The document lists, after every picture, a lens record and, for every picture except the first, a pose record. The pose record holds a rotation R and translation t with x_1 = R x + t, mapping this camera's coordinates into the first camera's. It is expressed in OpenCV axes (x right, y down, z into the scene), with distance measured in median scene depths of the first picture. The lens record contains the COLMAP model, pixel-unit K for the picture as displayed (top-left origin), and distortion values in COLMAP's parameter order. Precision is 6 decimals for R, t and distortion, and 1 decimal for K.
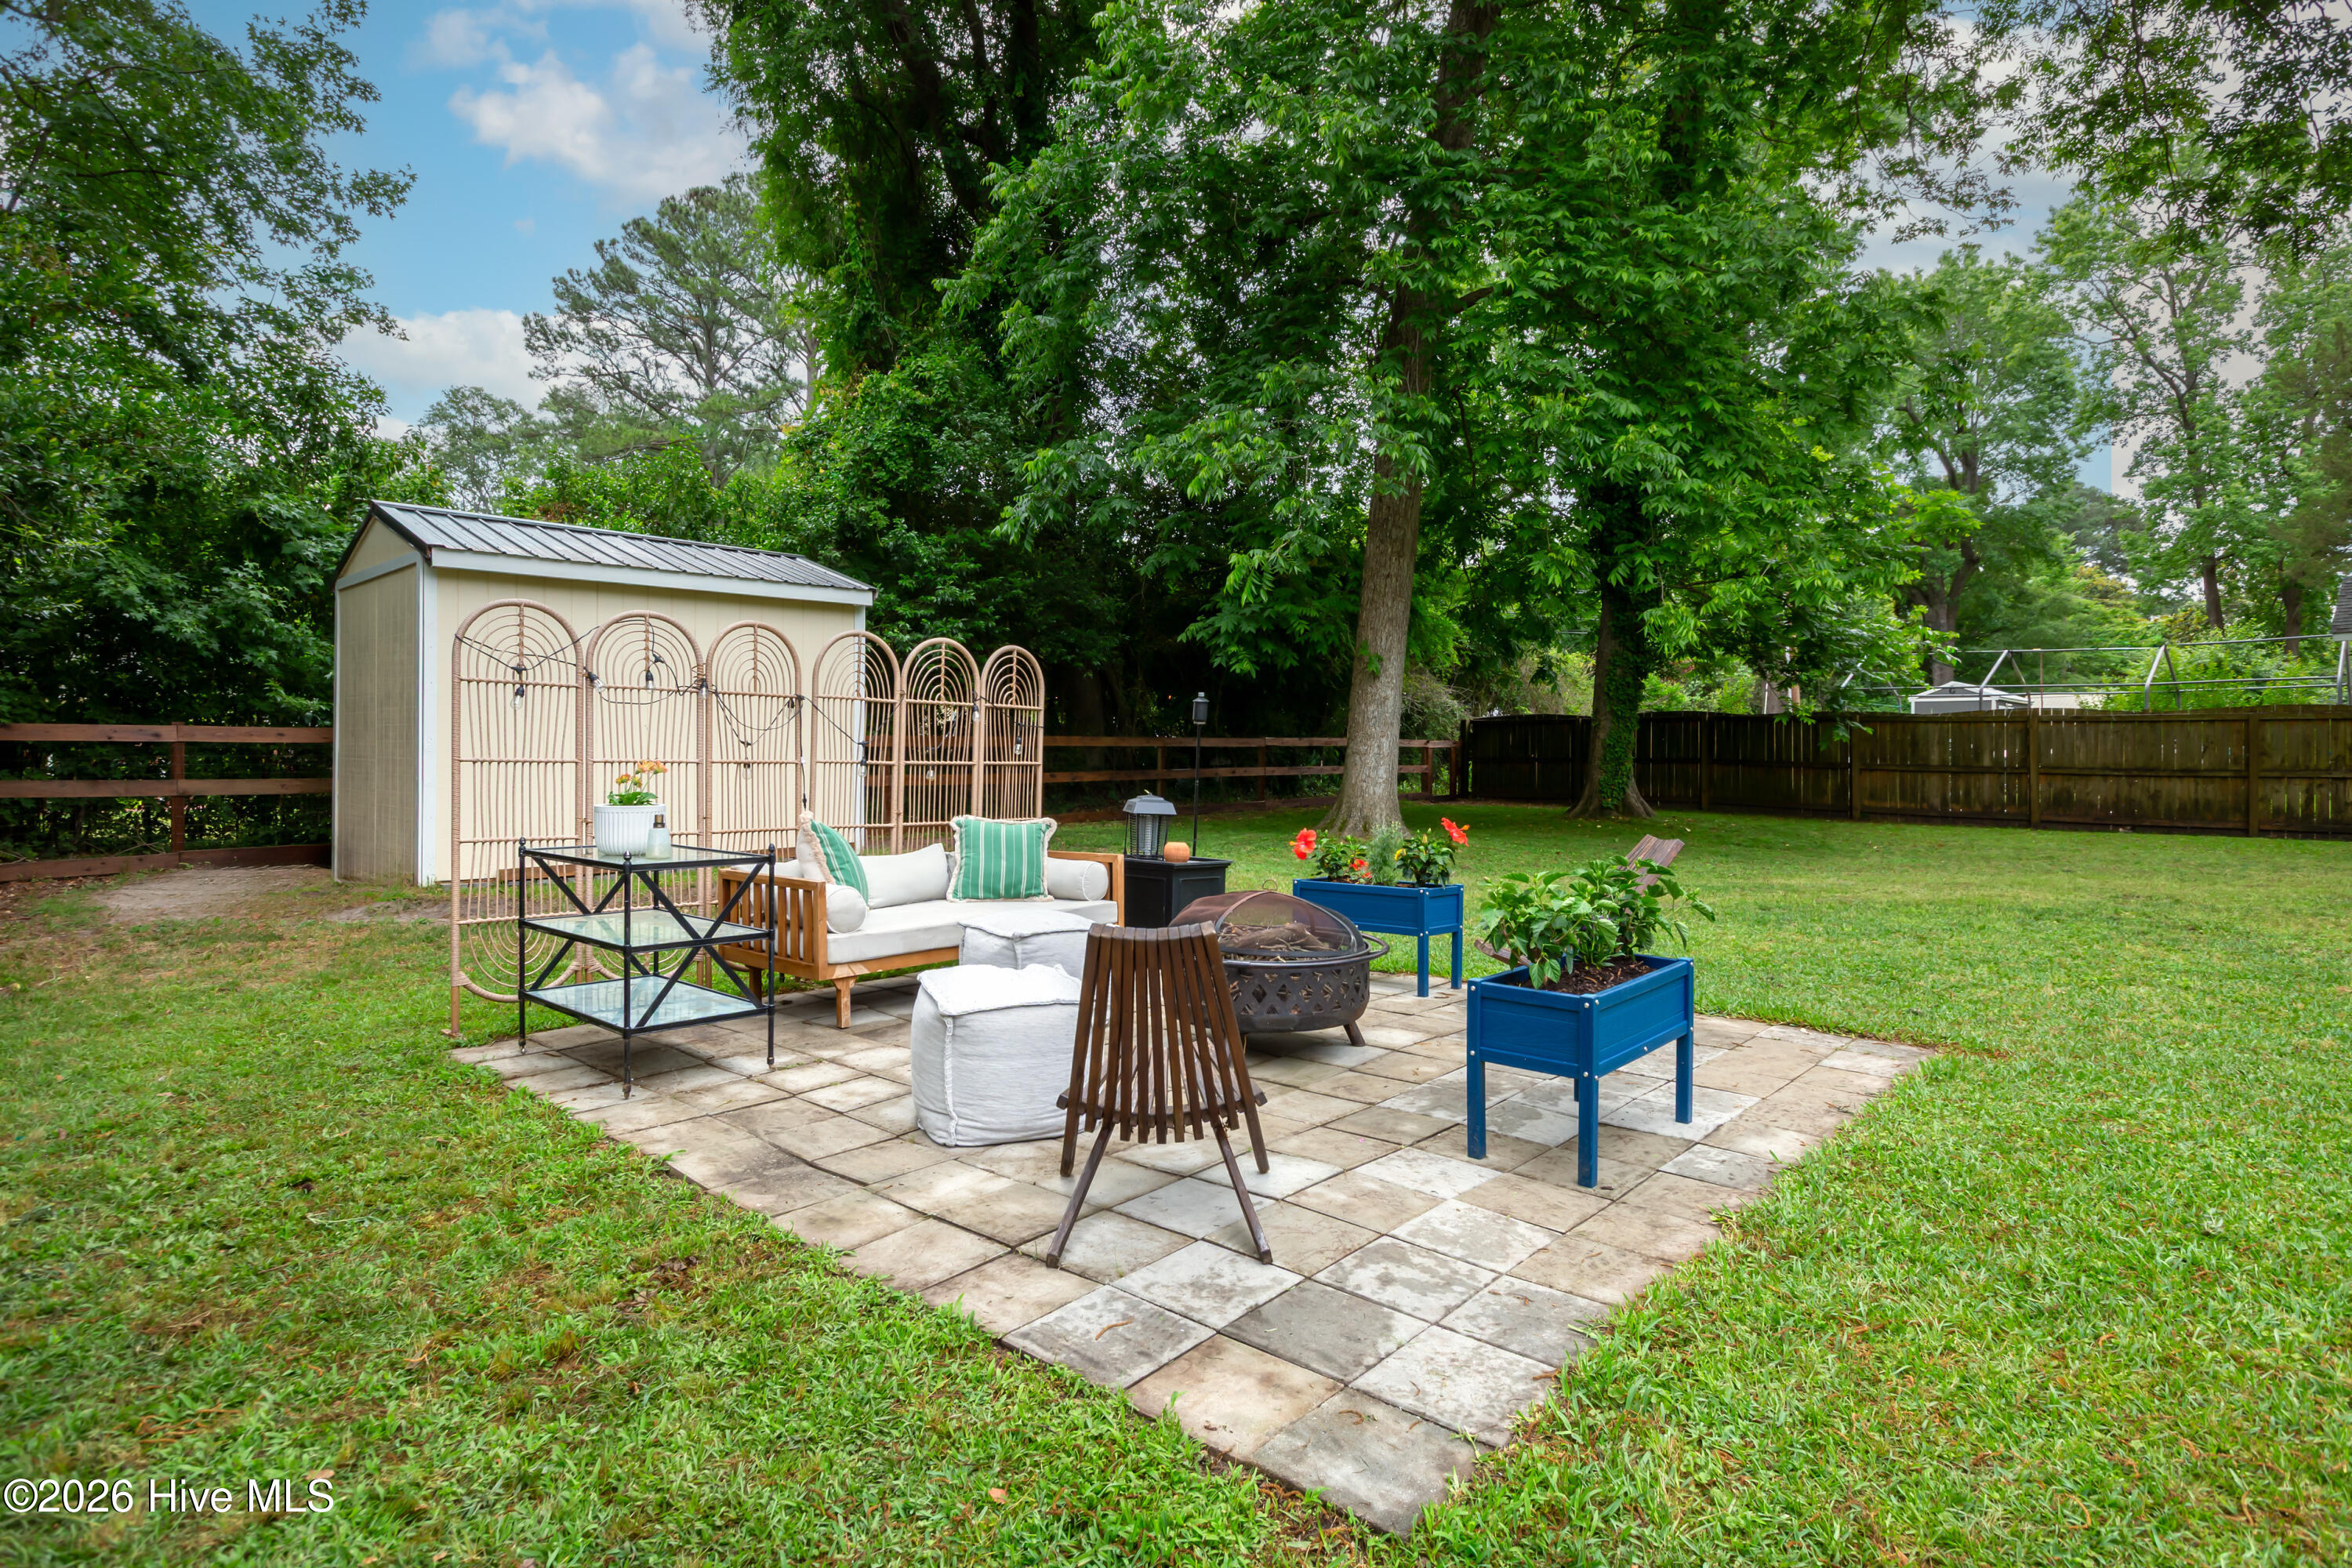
lens RADIAL K [[1272.3, 0, 1177.2], [0, 1272.3, 774.5], [0, 0, 1]] dist [-0.003821, -0.000115]
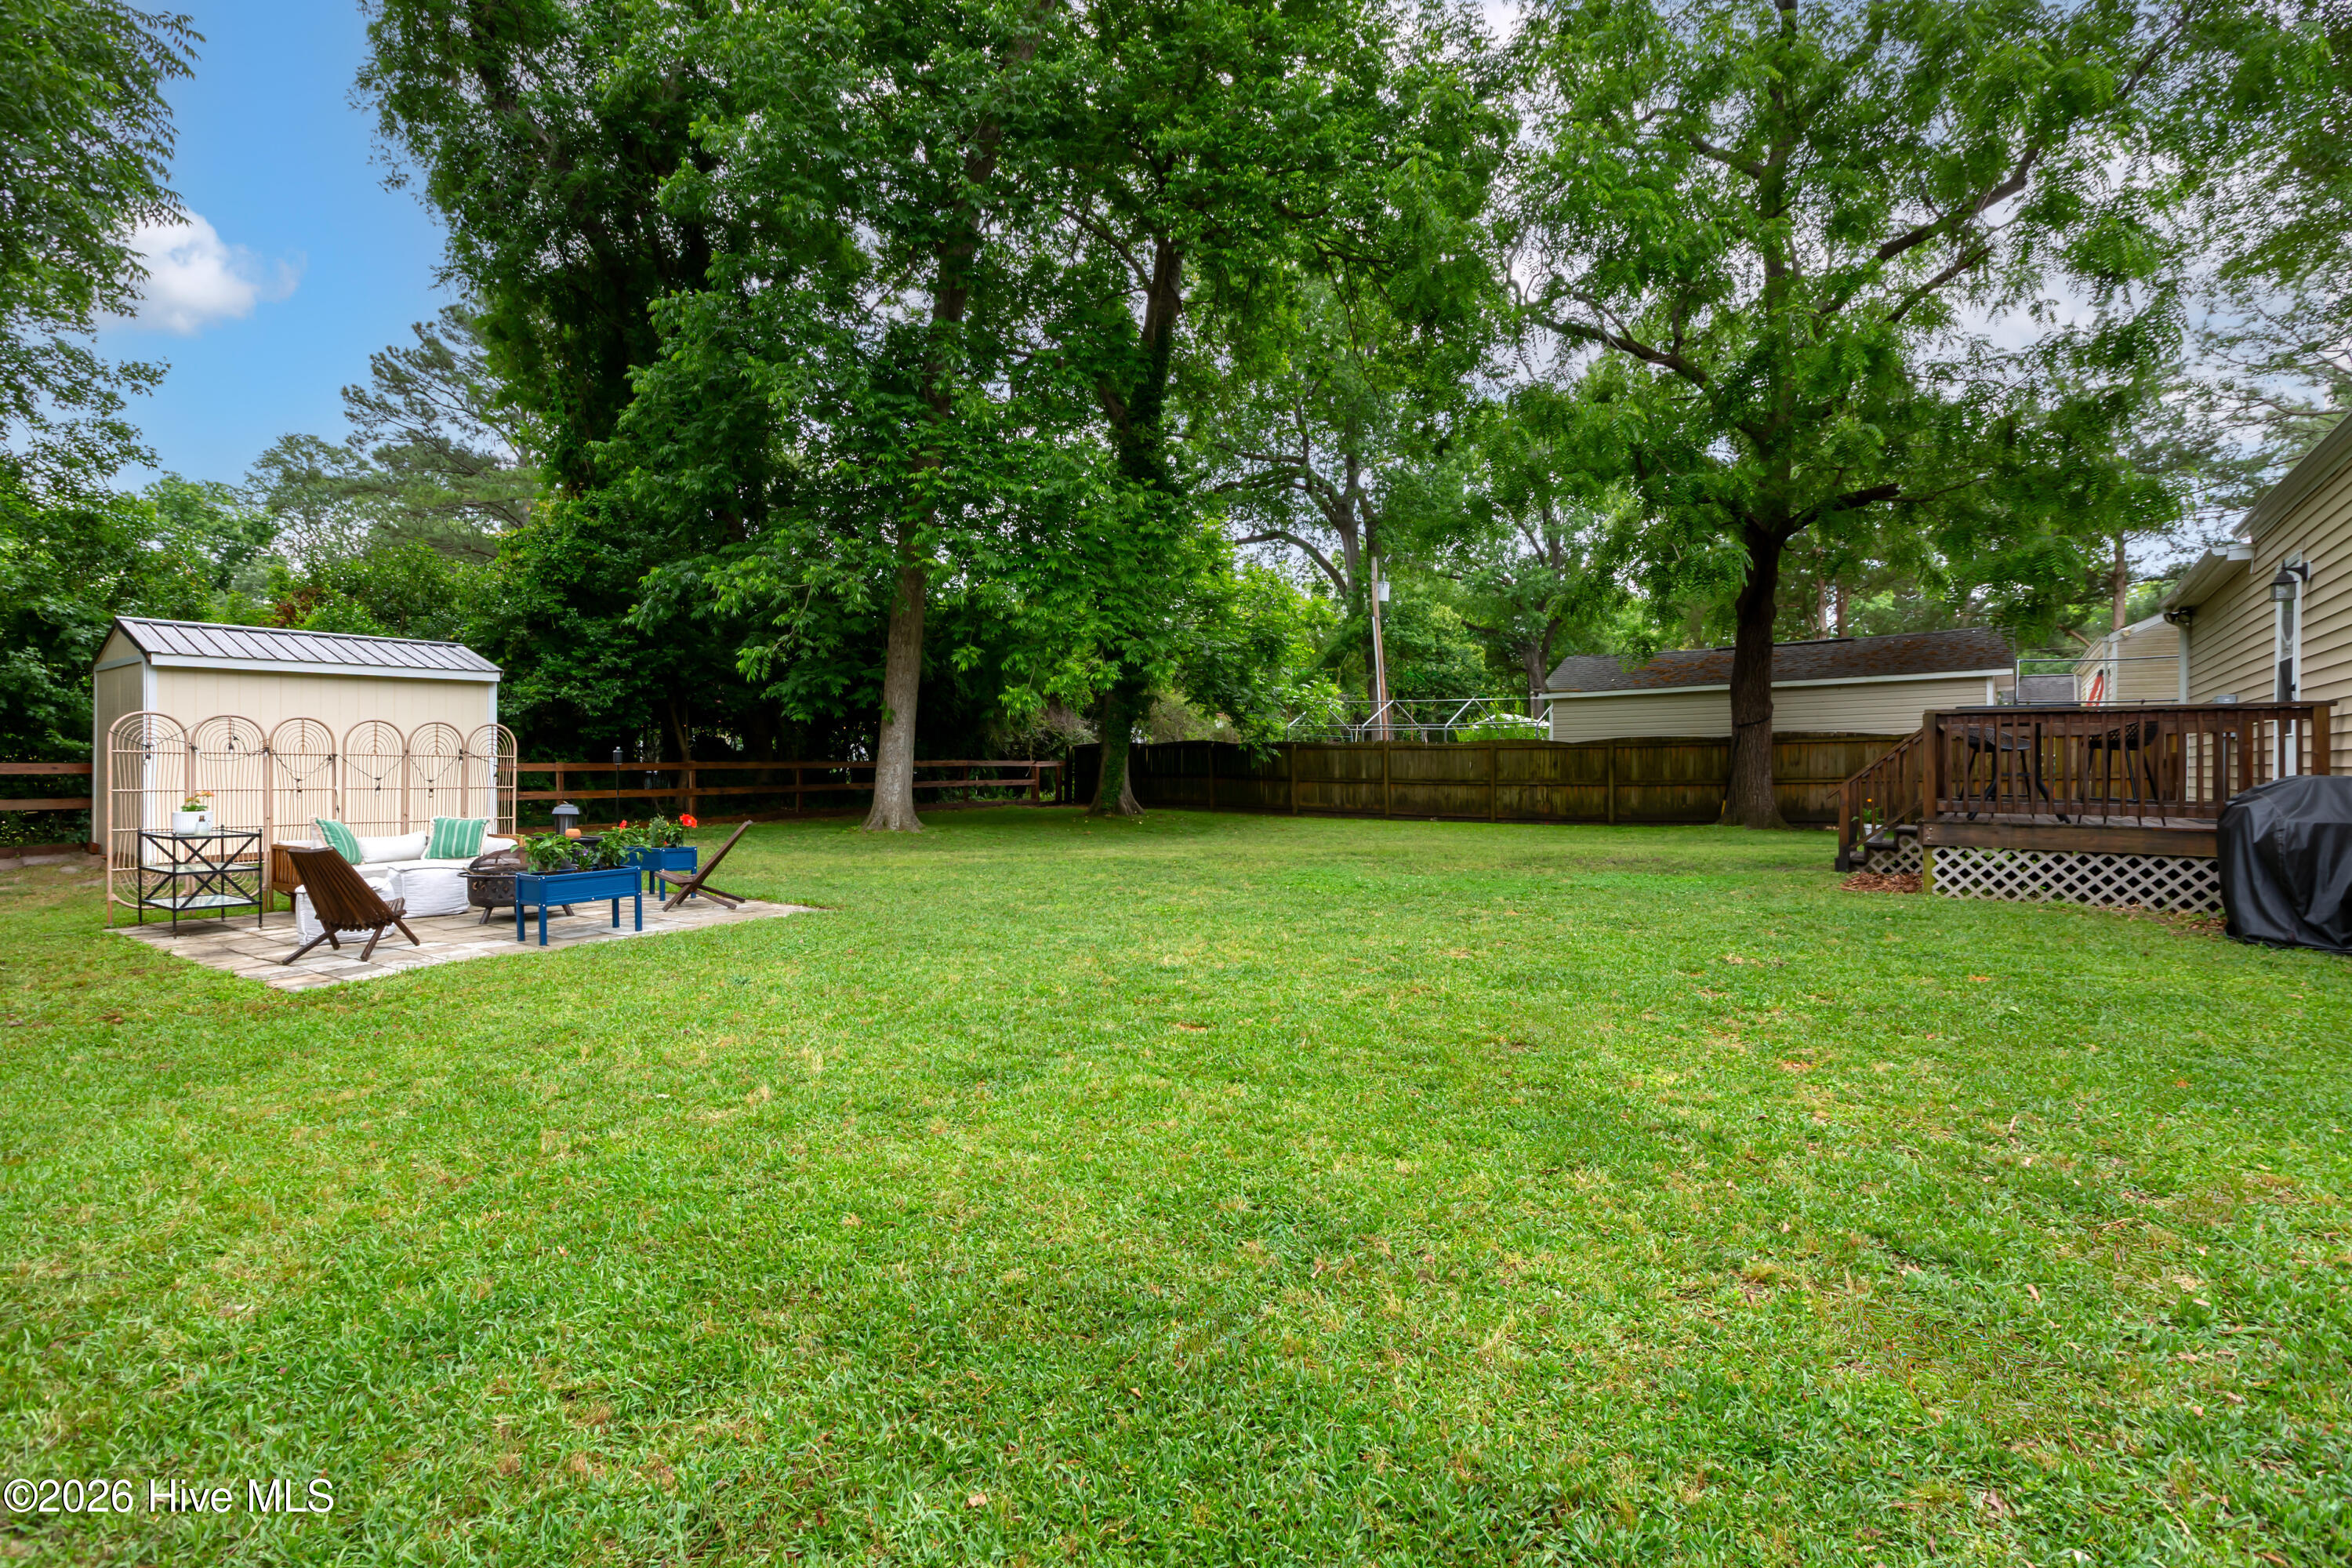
lens RADIAL K [[1118.4, 0, 1182.6], [0, 1118.4, 774.6], [0, 0, 1]] dist [0.003741, -0.000623]
pose [[0.989551, -0.007539, 0.143986, 0.288555], [0.008754, 0.999931, -0.007805, -0.002692], [-0.143917, 0.008984, 0.989549, -0.339279]]
